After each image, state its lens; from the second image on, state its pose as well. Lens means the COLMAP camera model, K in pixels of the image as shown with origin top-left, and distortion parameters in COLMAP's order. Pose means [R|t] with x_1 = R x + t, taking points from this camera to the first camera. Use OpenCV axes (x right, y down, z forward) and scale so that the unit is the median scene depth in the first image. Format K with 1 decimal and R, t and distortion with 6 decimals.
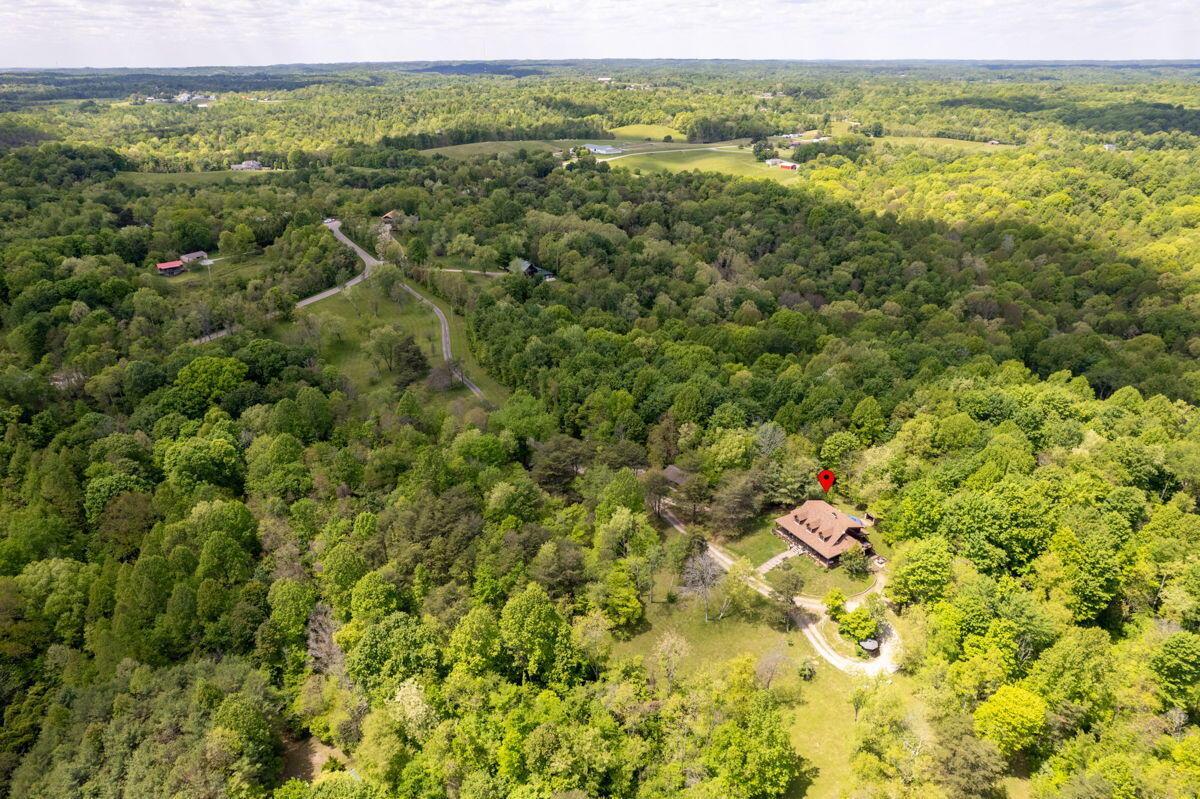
lens RADIAL K [[773.8, 0, 601.1], [0, 773.8, 403.5], [0, 0, 1]] dist [-0.080861, 0.073051]
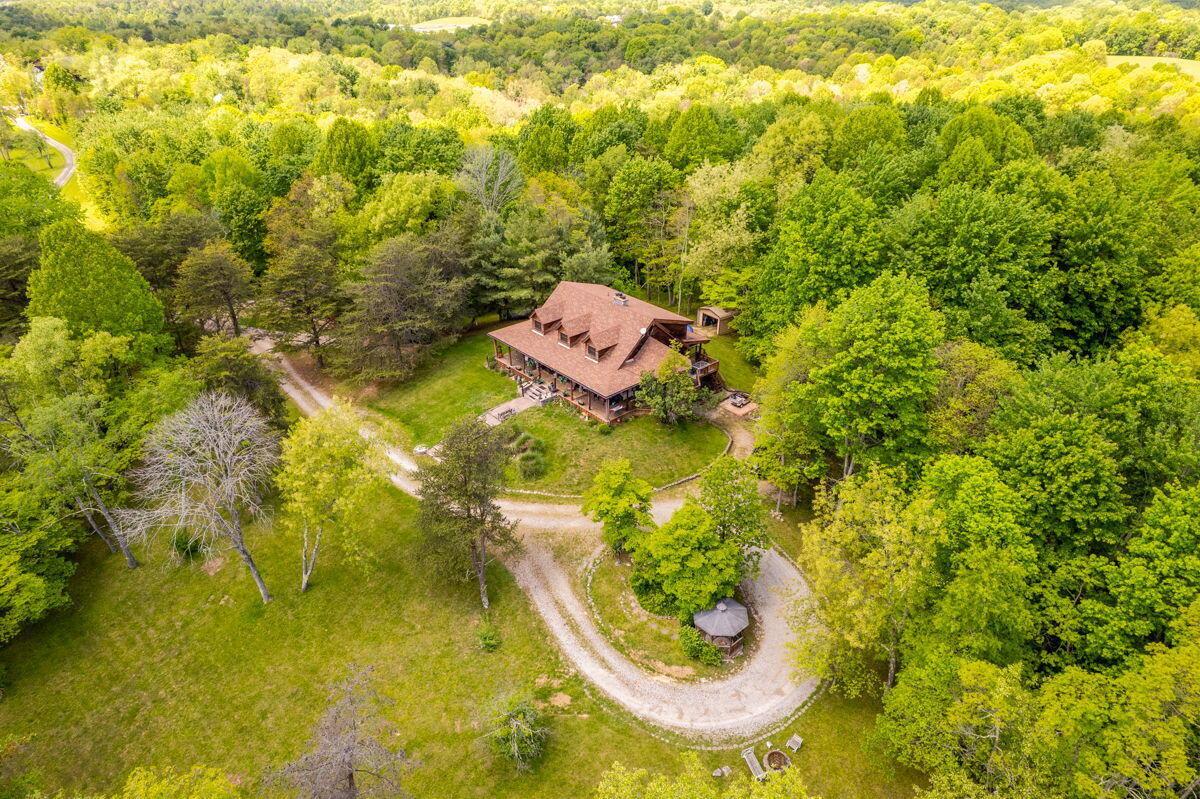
lens RADIAL K [[773.8, 0, 601.1], [0, 773.8, 403.5], [0, 0, 1]] dist [-0.080861, 0.073051]
pose [[0.980393, -0.096085, 0.172041, 0.187612], [0.083275, 0.993294, 0.080205, 0.144034], [-0.178593, -0.064306, 0.981819, 0.514231]]
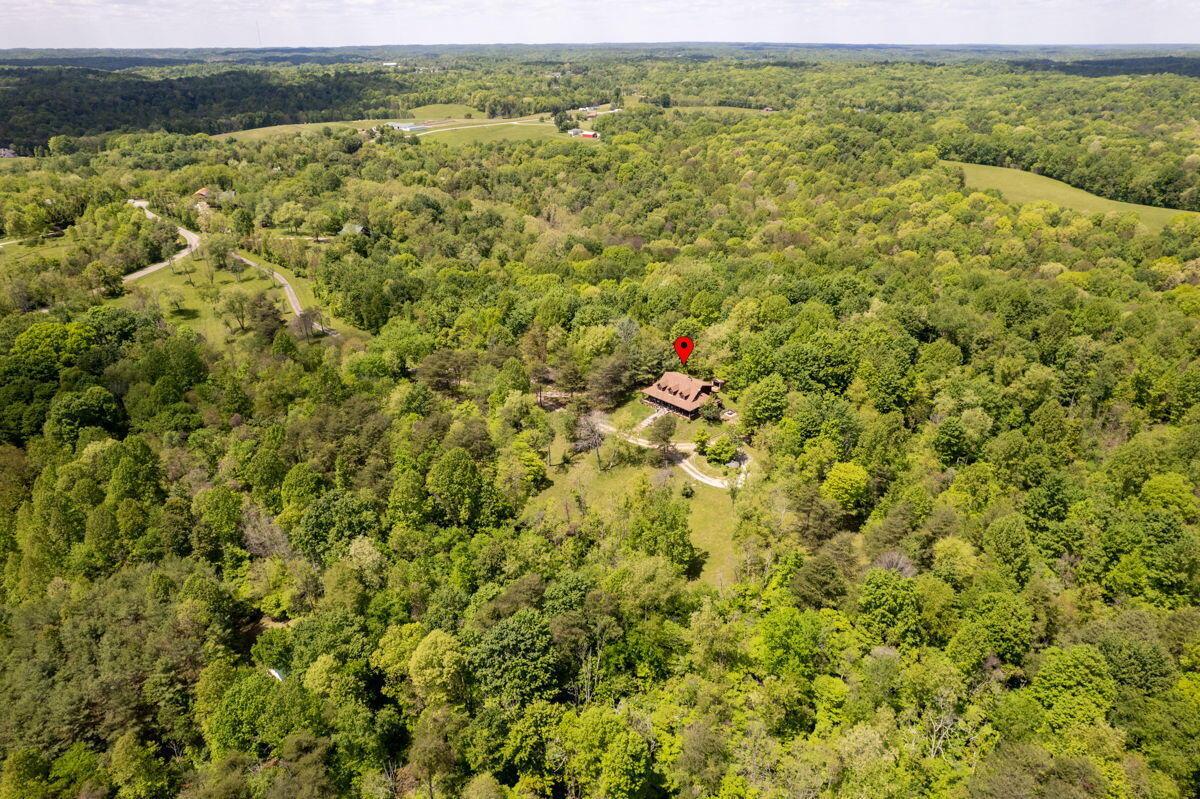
lens RADIAL K [[773.8, 0, 601.1], [0, 773.8, 403.5], [0, 0, 1]] dist [-0.080861, 0.073051]
pose [[0.966814, -0.110935, 0.230141, -0.096607], [0.107241, 0.993823, 0.028536, 0.116265], [-0.231885, -0.002908, 0.972739, -0.121830]]
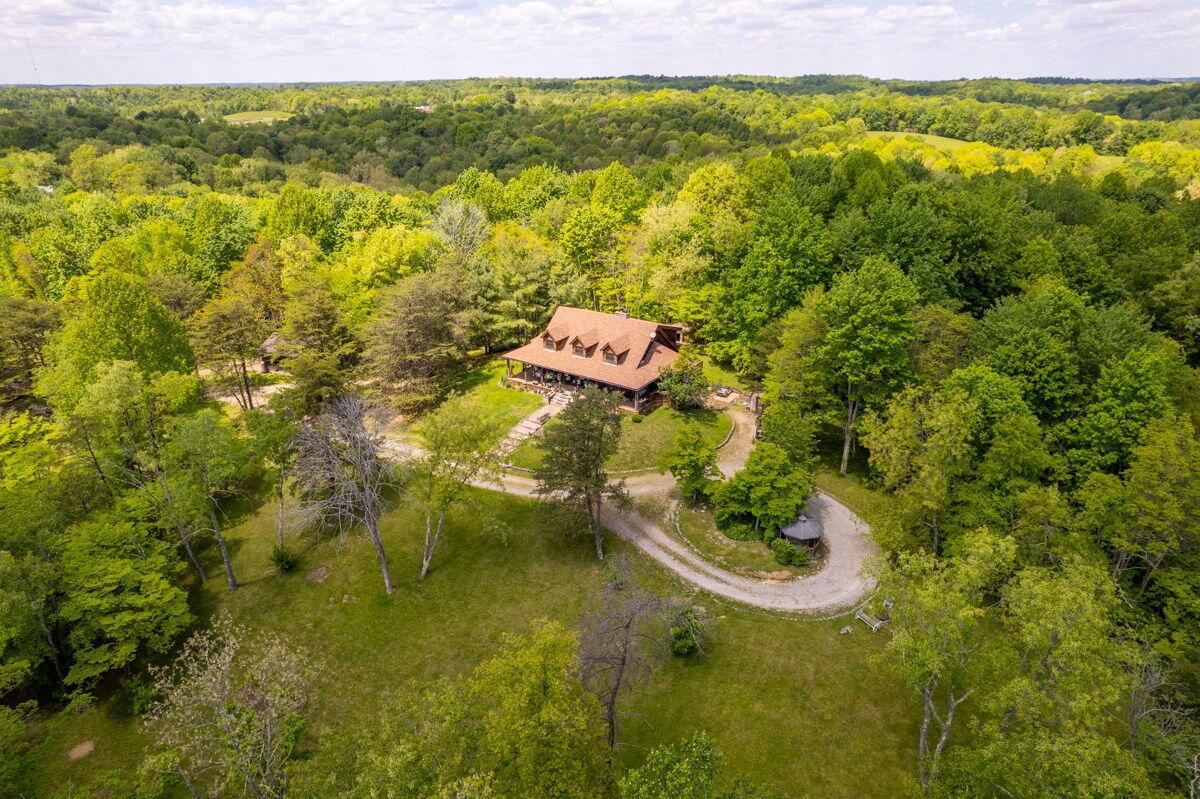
lens RADIAL K [[773.8, 0, 601.1], [0, 773.8, 403.5], [0, 0, 1]] dist [-0.080861, 0.073051]
pose [[0.901007, -0.173836, 0.397452, 0.078413], [0.185078, 0.982670, 0.010231, 0.166728], [-0.392342, 0.064341, 0.917566, 0.489966]]
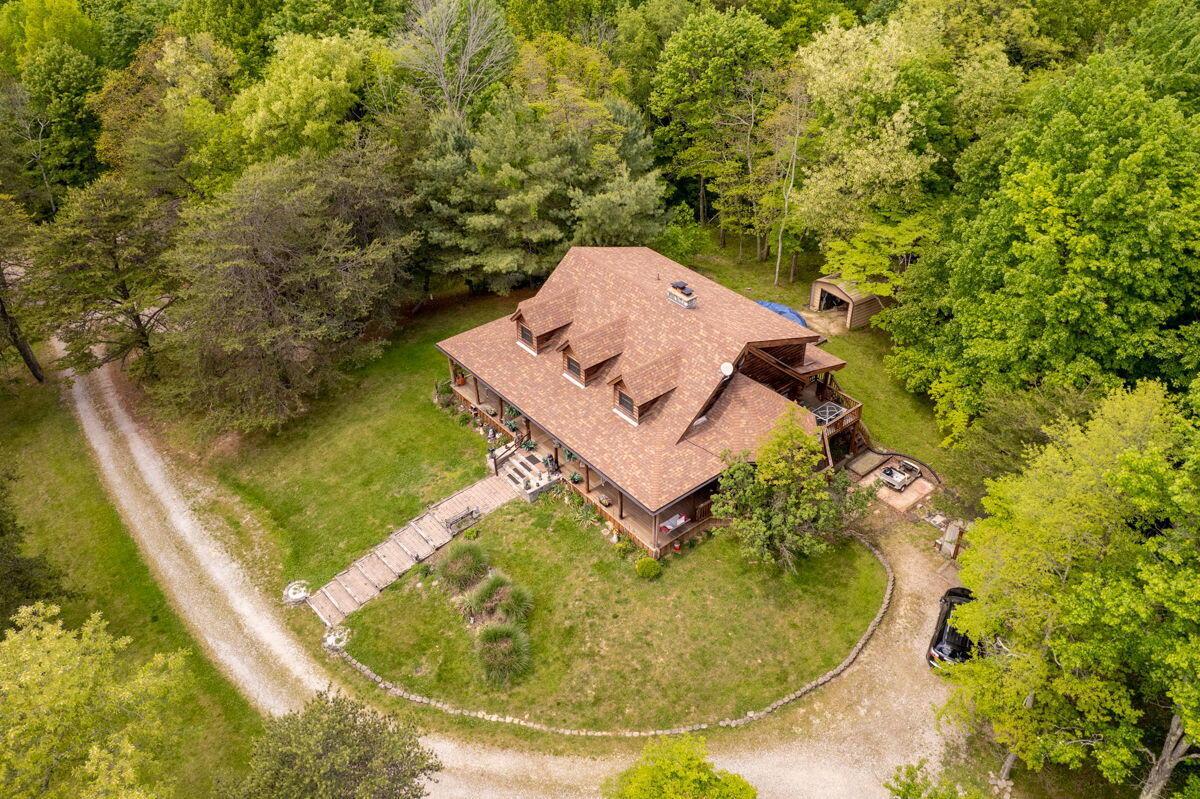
lens RADIAL K [[962.1, 0, 627.0], [0, 962.1, 343.6], [0, 0, 1]] dist [-0.089622, 0.085380]
pose [[0.983411, -0.095163, 0.154423, 0.212040], [0.075453, 0.988791, 0.128834, 0.106553], [-0.164952, -0.115046, 0.979569, 0.637503]]
